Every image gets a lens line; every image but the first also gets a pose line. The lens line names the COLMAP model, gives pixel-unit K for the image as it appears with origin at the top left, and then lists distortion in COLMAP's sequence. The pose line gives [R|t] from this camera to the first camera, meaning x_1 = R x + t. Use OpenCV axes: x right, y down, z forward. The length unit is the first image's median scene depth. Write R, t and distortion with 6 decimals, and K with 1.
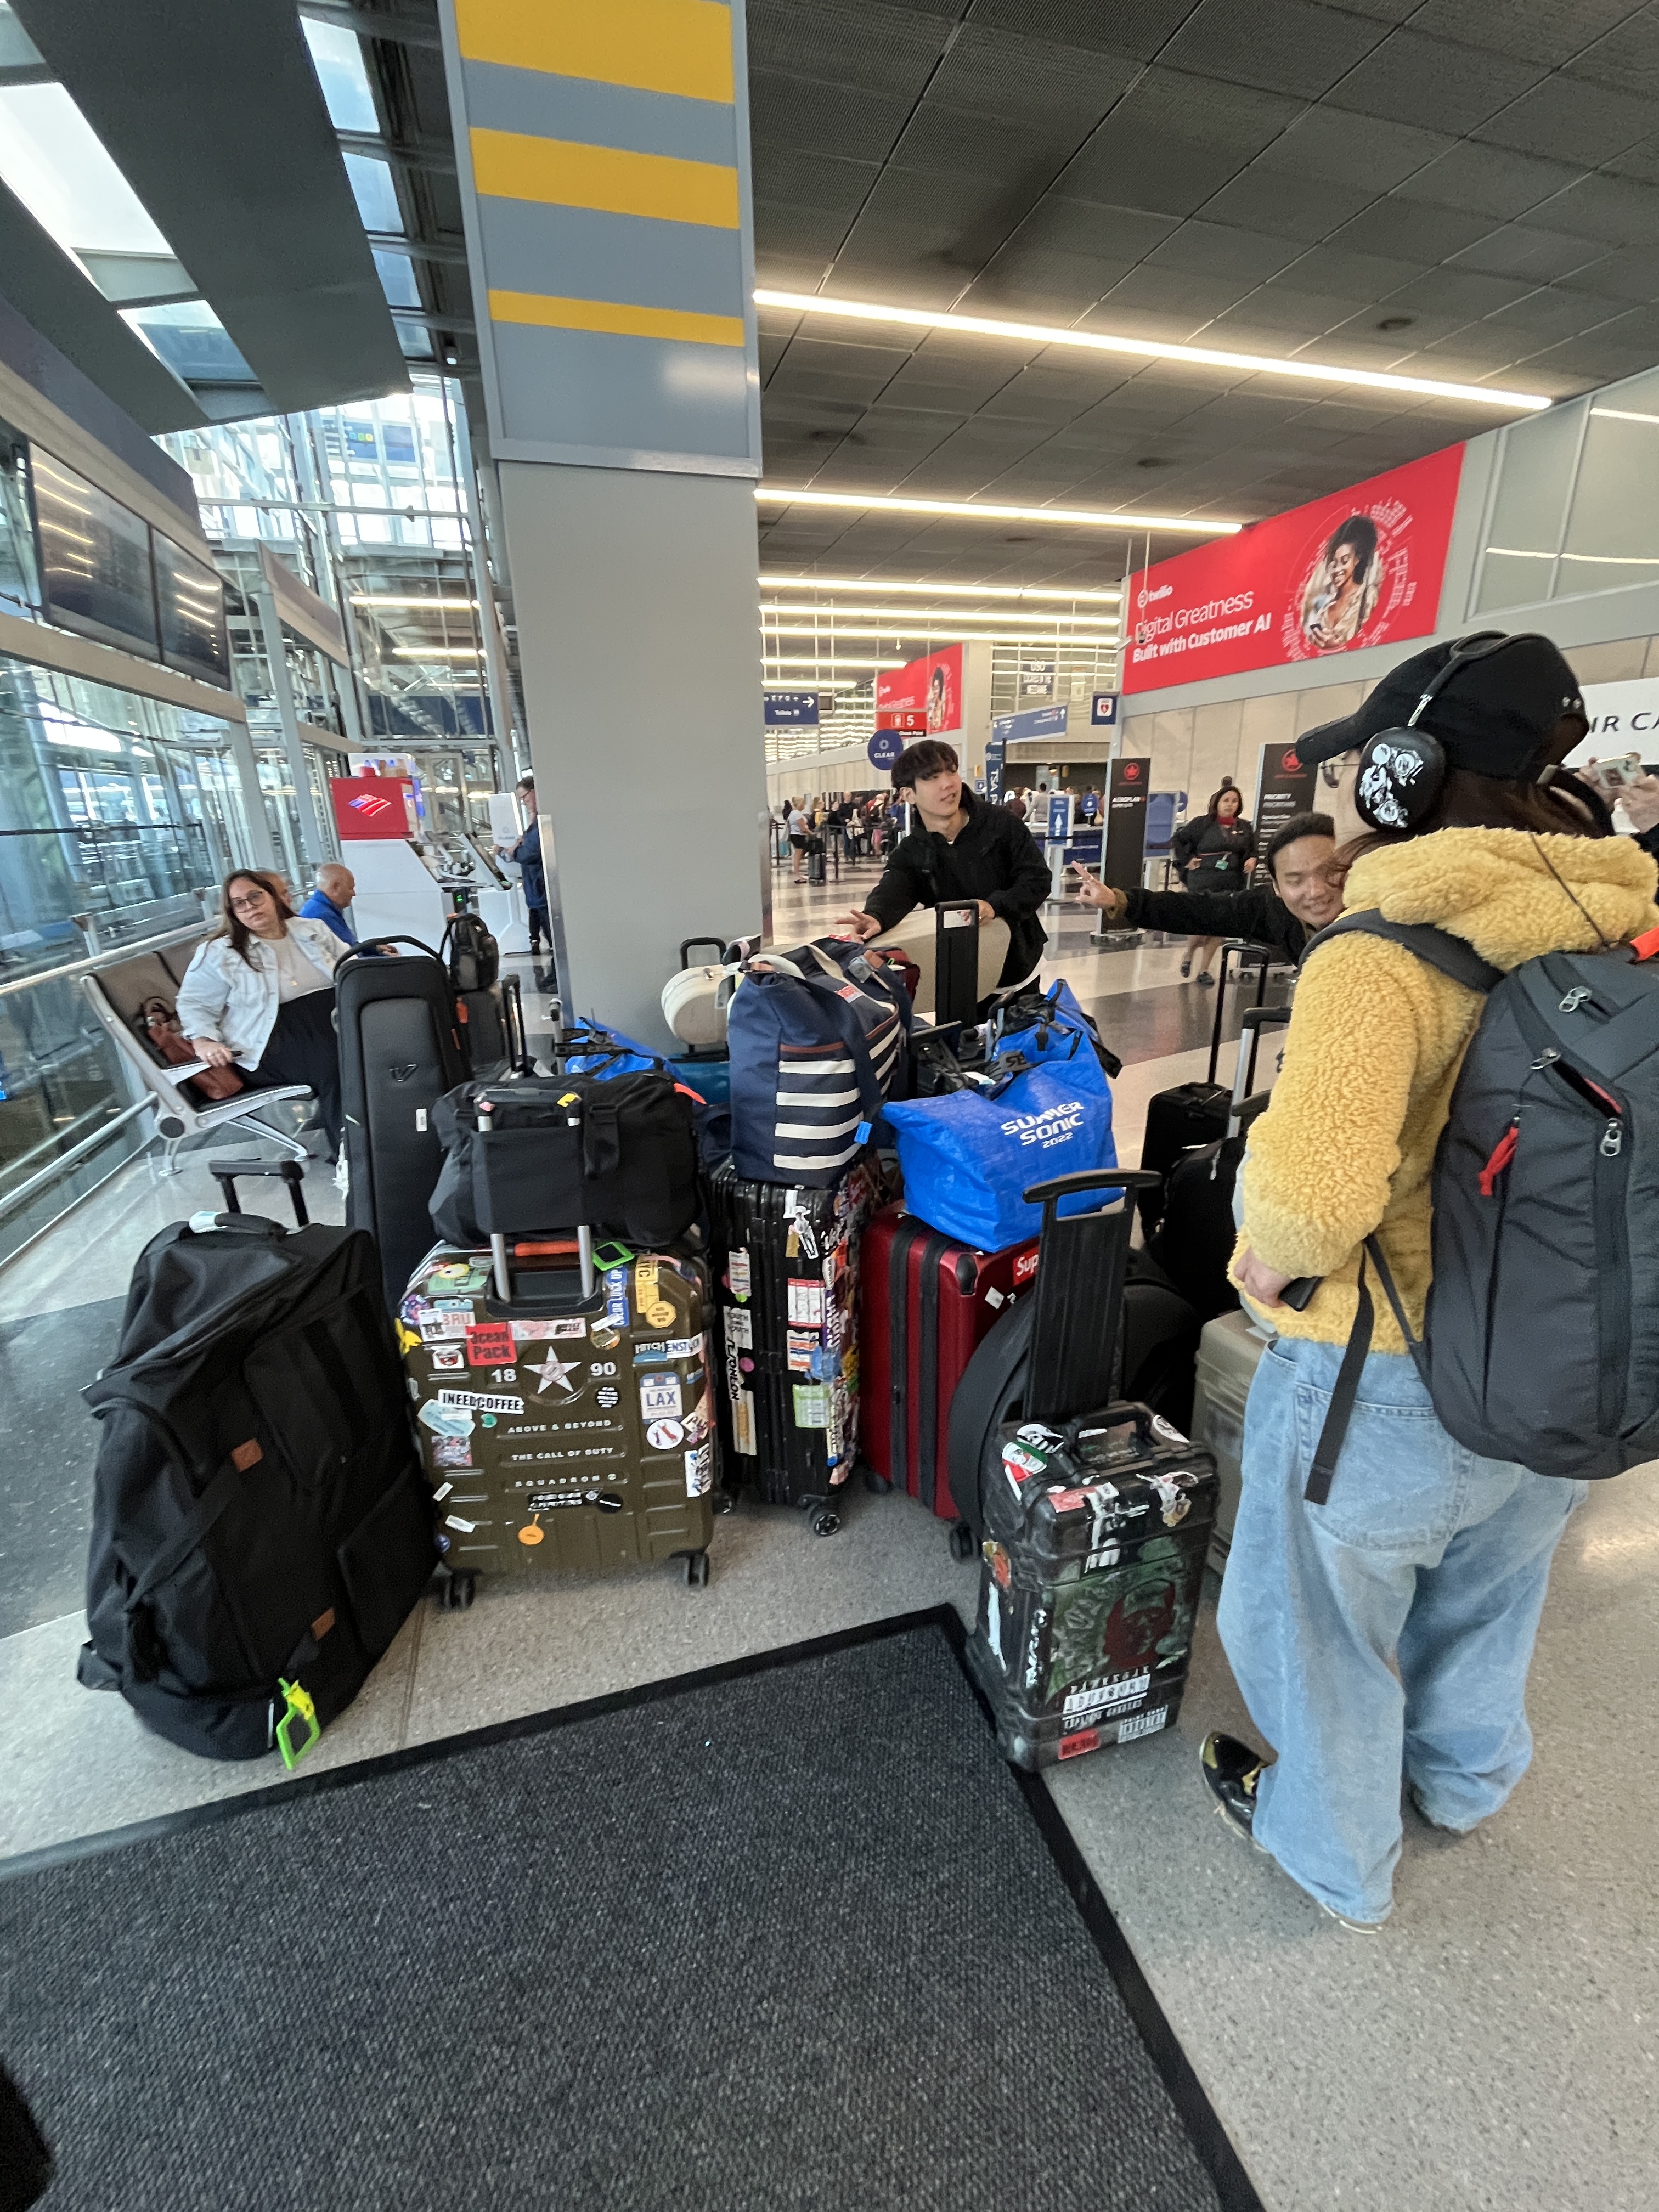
lens RADIAL K [[891.8, 0, 828.7], [0, 891.8, 1101.5], [0, 0, 1]] dist [-0.003869, 0.000102]
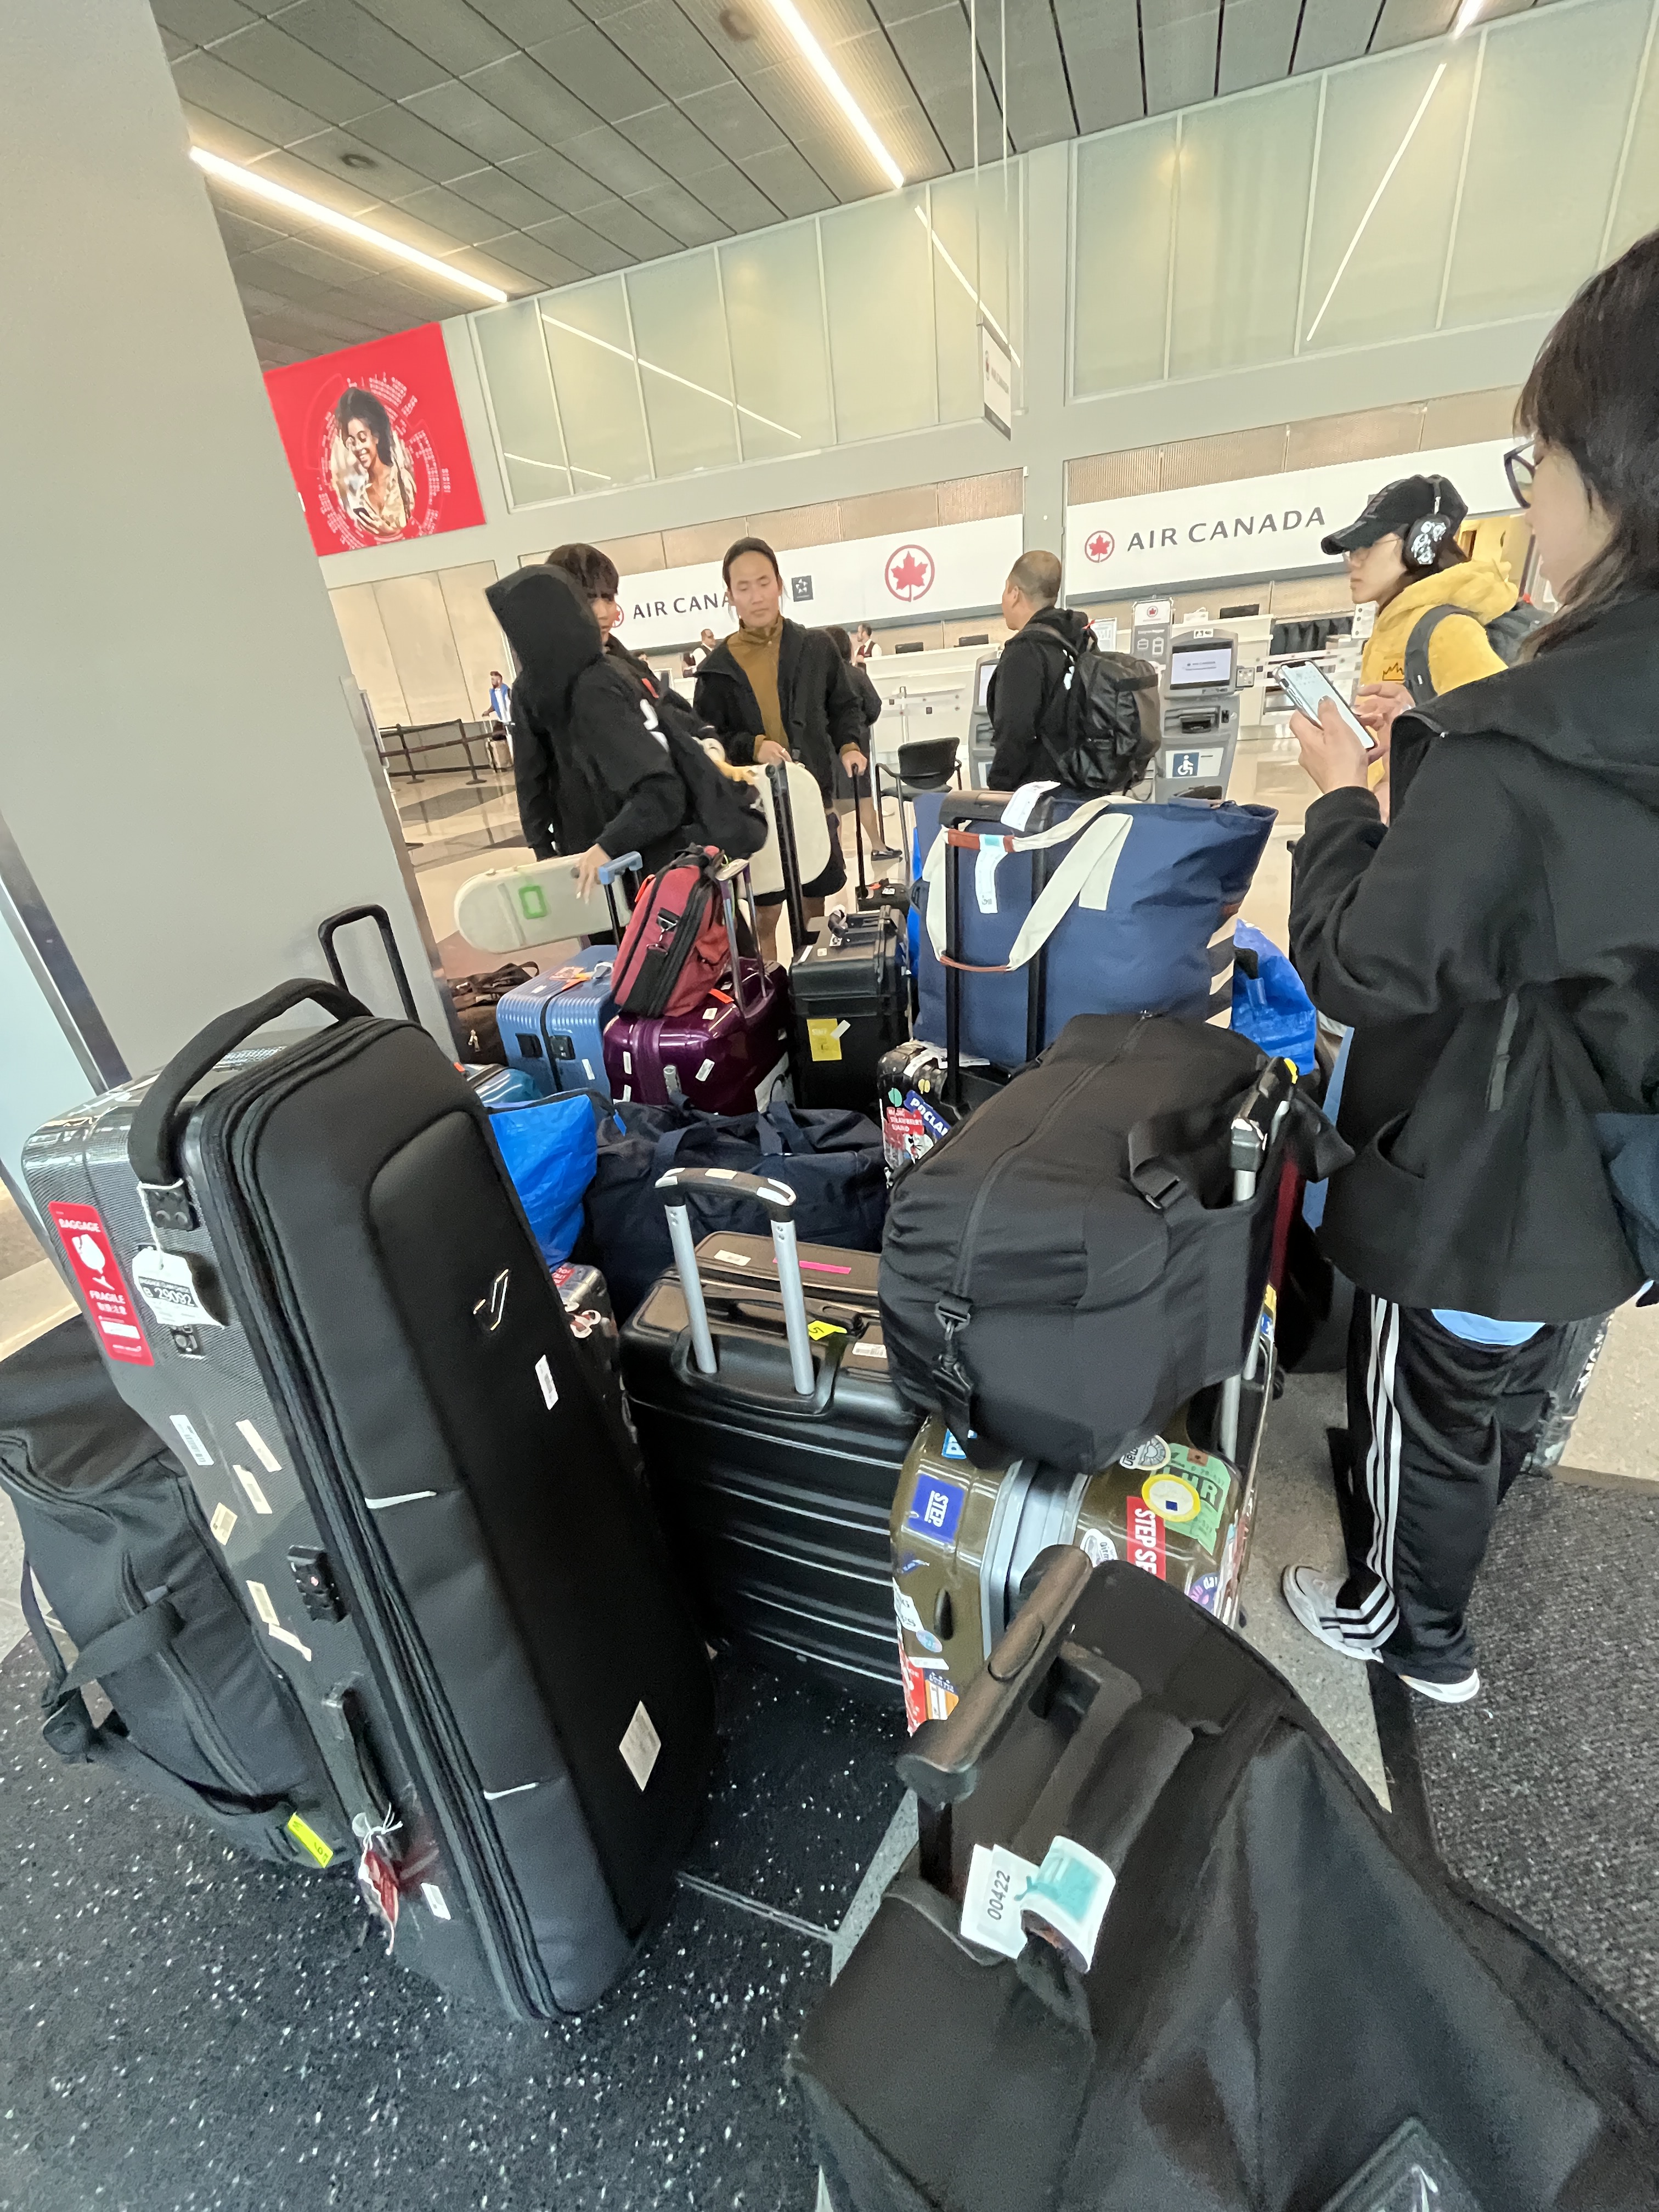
lens RADIAL K [[891.8, 0, 821.2], [0, 891.8, 1104.0], [0, 0, 1]] dist [-0.003869, 0.000102]
pose [[0.597590, -0.395224, 0.697627, -0.073168], [0.332460, 0.913893, 0.232958, -0.017955], [-0.729627, 0.092720, 0.677530, 0.069726]]
